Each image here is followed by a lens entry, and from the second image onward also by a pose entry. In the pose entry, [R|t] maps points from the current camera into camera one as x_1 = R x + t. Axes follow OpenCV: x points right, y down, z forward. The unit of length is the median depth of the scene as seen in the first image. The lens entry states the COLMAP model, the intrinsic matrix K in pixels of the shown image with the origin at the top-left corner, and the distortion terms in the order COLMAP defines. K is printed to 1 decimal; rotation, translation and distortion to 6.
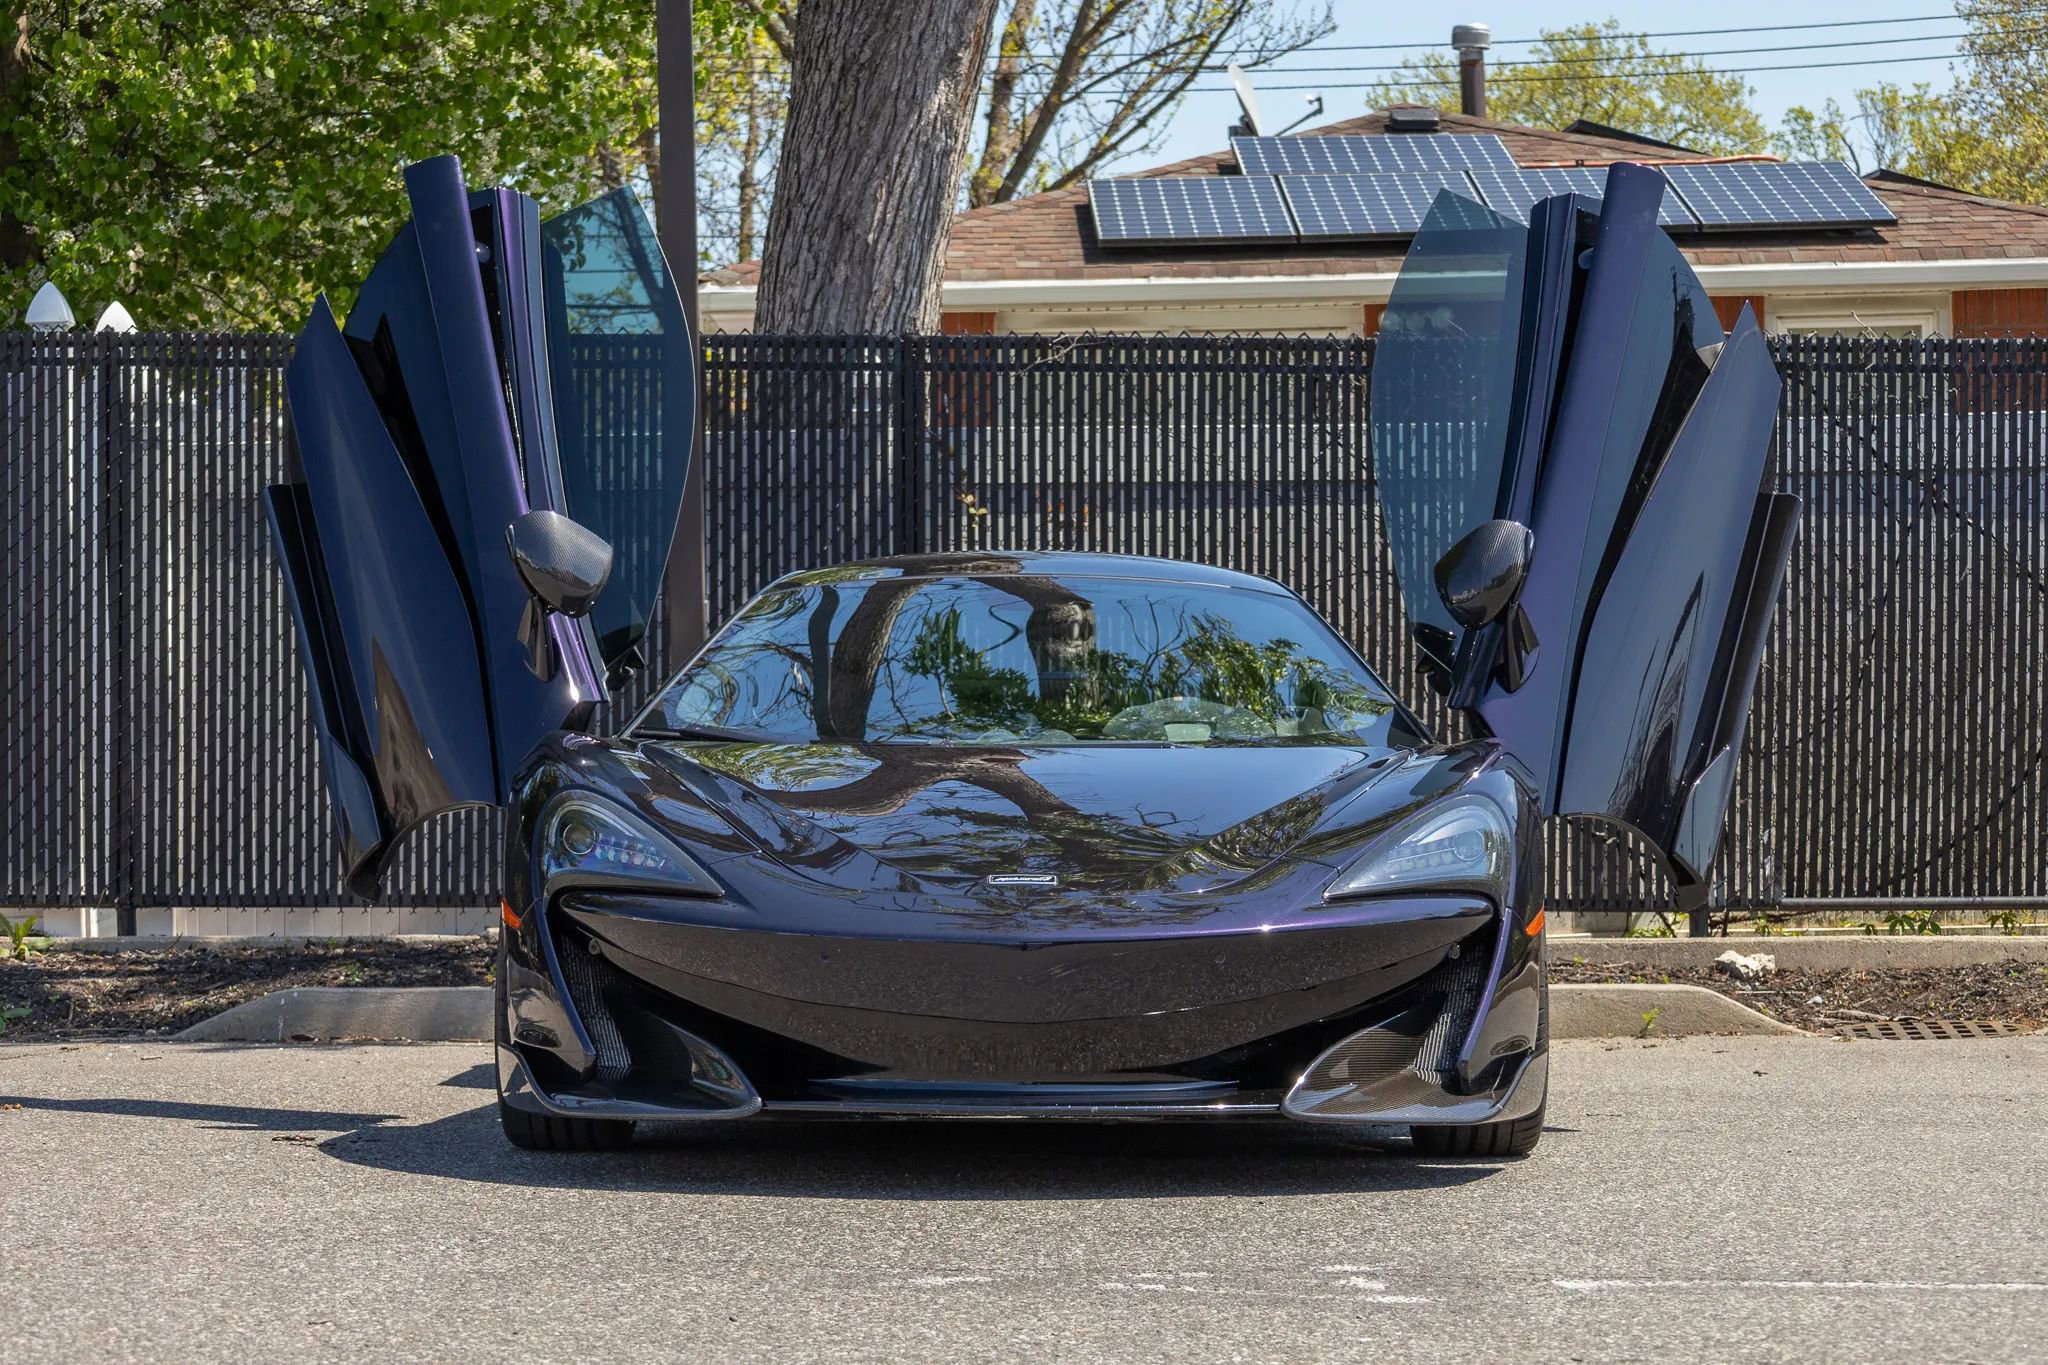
lens RADIAL K [[5023.8, 0, 1024.0], [0, 5023.8, 682.5], [0, 0, 1]] dist [-0.078688, 0.126515]
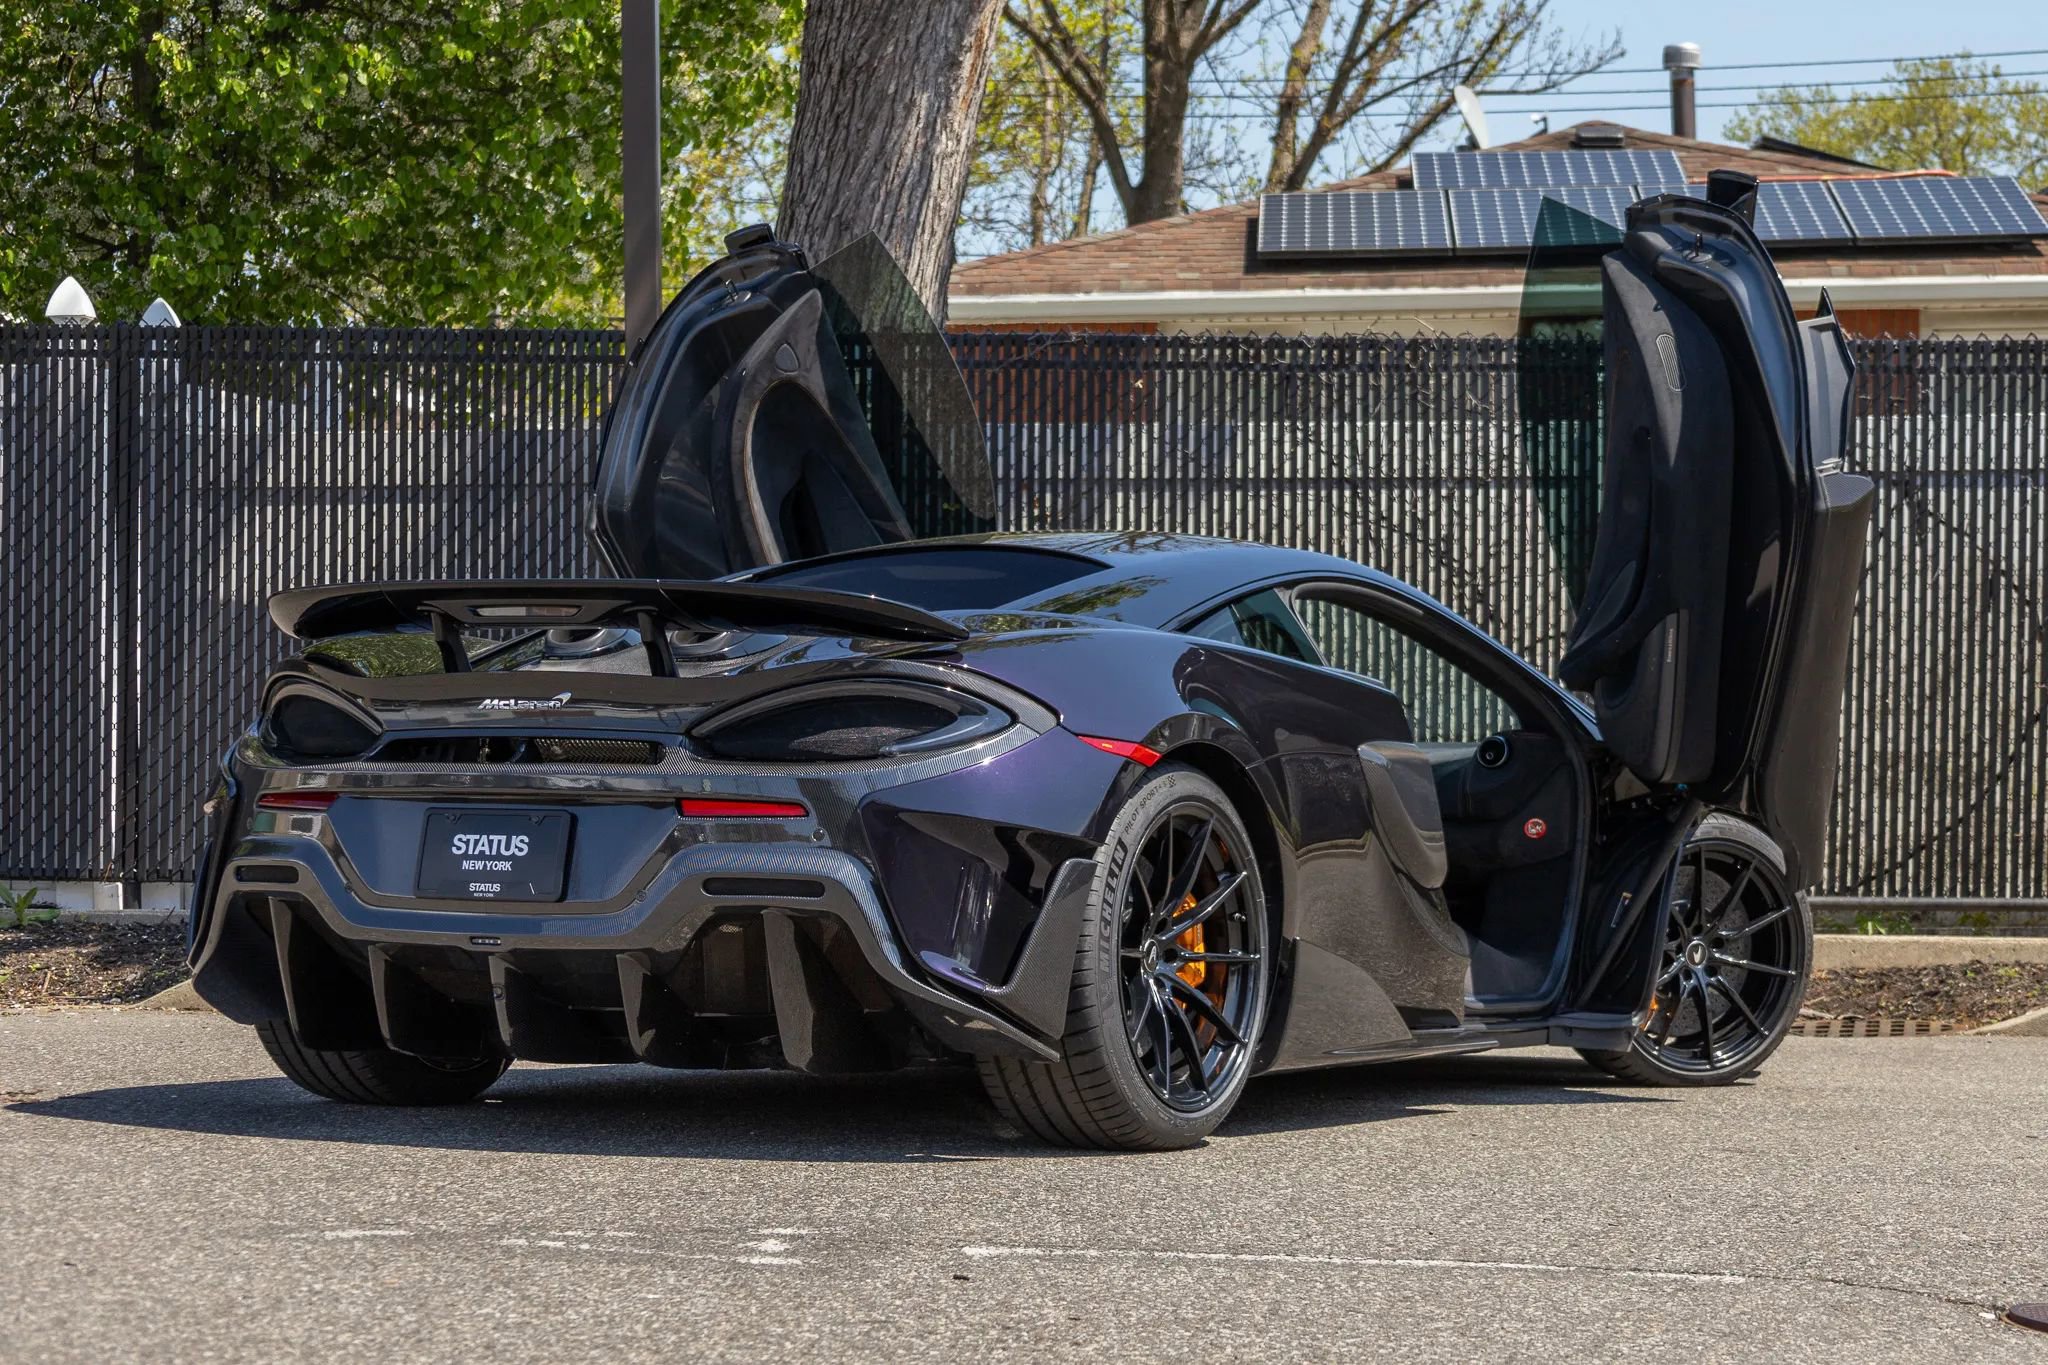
lens RADIAL K [[4857.5, 0, 1024.0], [0, 4857.5, 682.5], [0, 0, 1]] dist [0.016060, -0.448339]
pose [[0.996074, 0.010368, -0.087919, 0.091697], [-0.010636, 0.999940, -0.002582, 0.004367], [0.087887, 0.003506, 0.996124, 0.018146]]
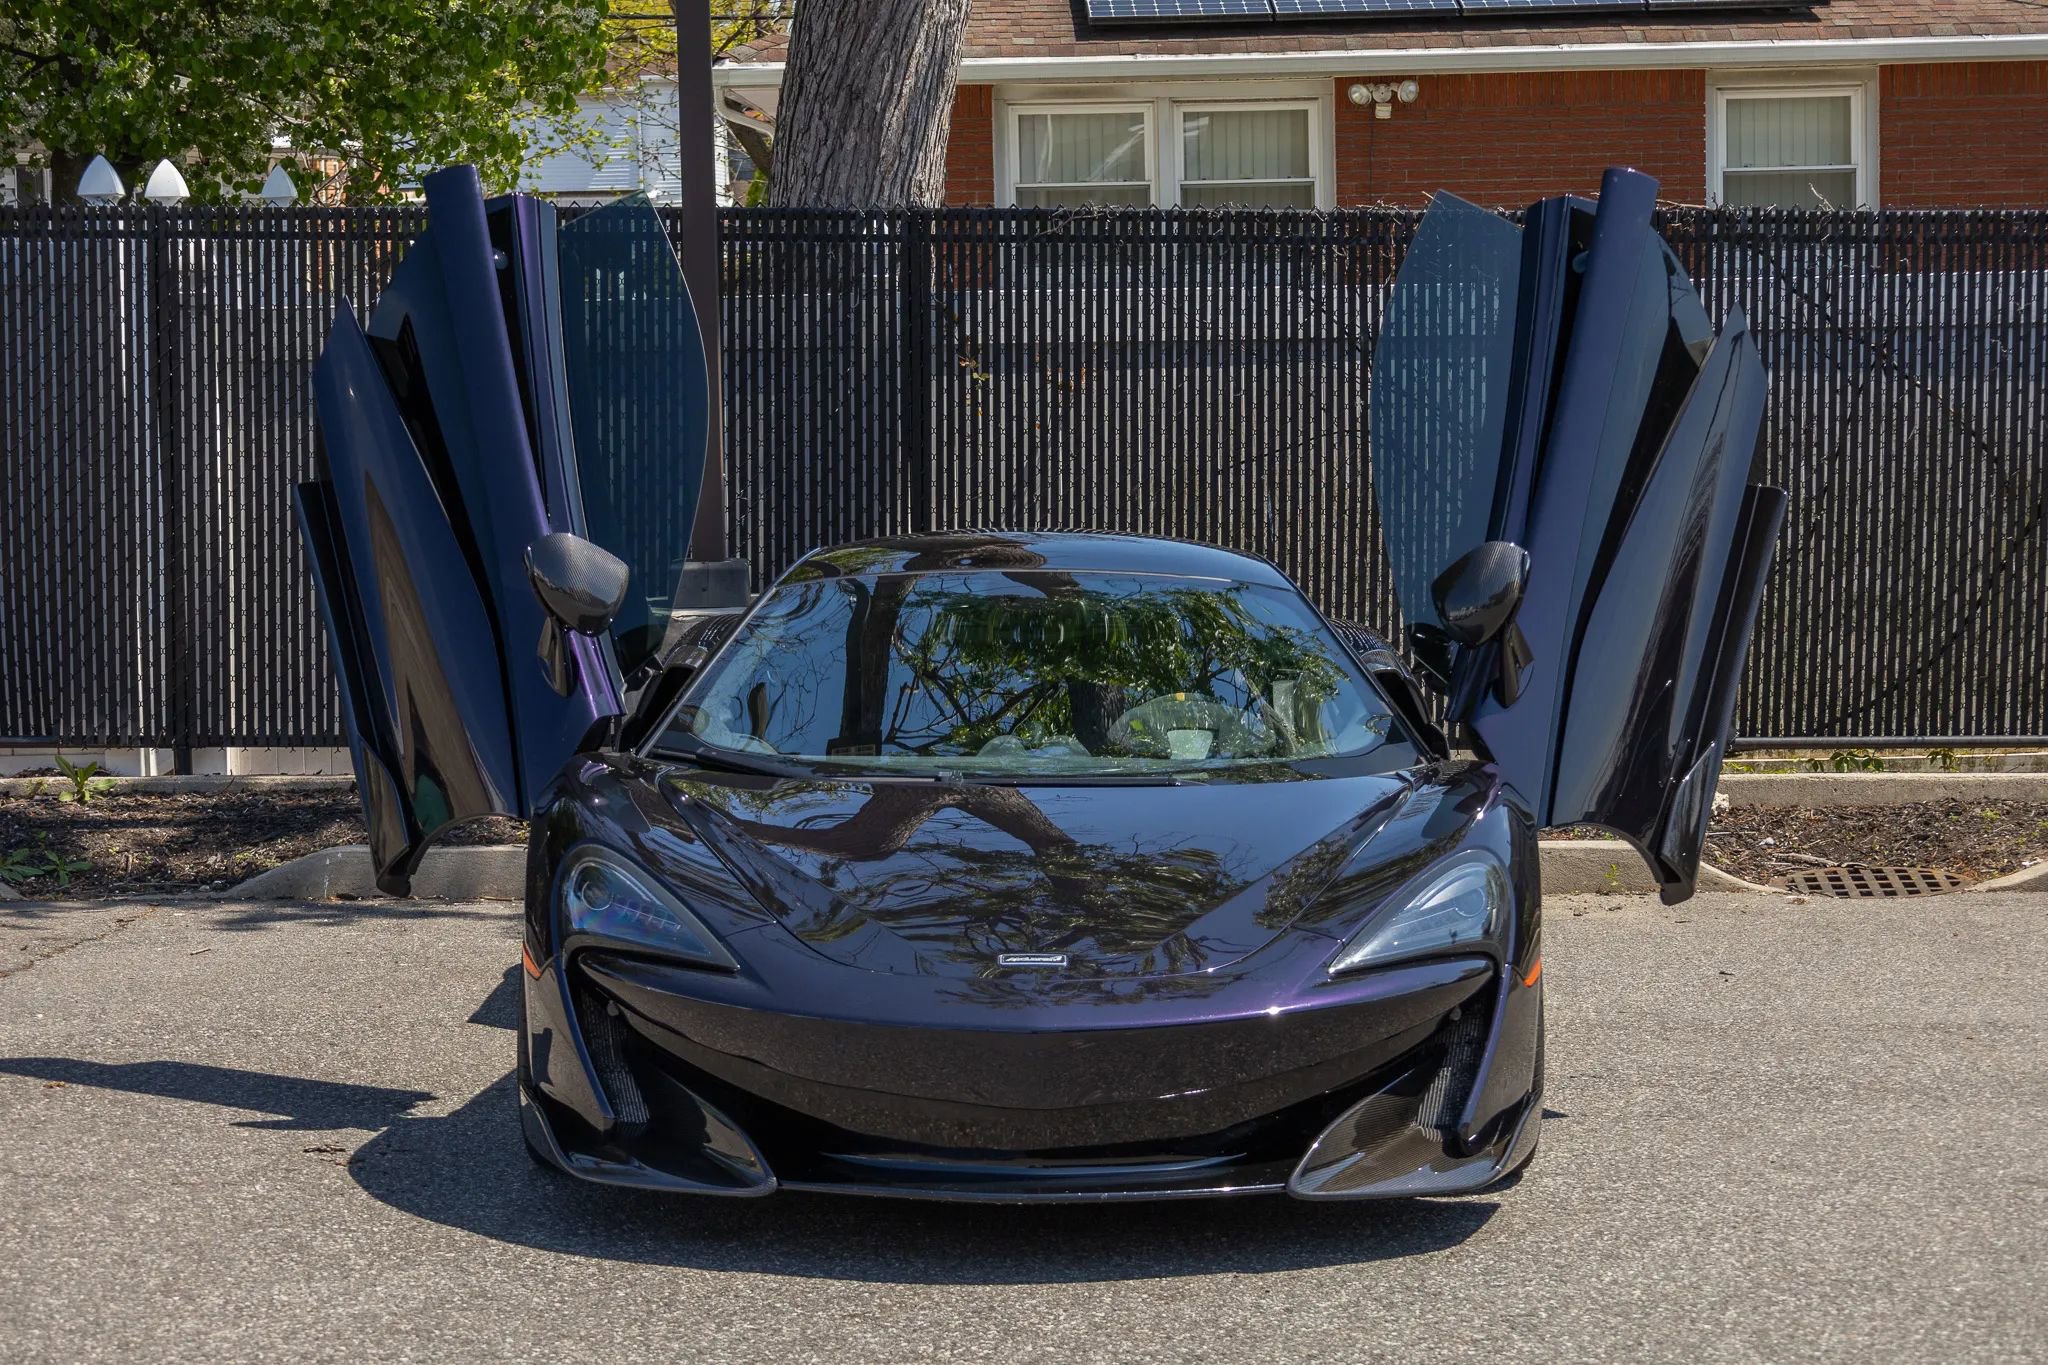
lens RADIAL K [[4451.1, 0, 1006.4], [0, 4451.1, 678.1], [0, 0, 1]] dist [-0.084757, 0.222816]
pose [[0.999999, -0.000251, -0.001512, -0.002390], [0.000386, 0.995913, 0.090316, -0.054969], [0.001483, -0.090317, 0.995912, 0.060835]]
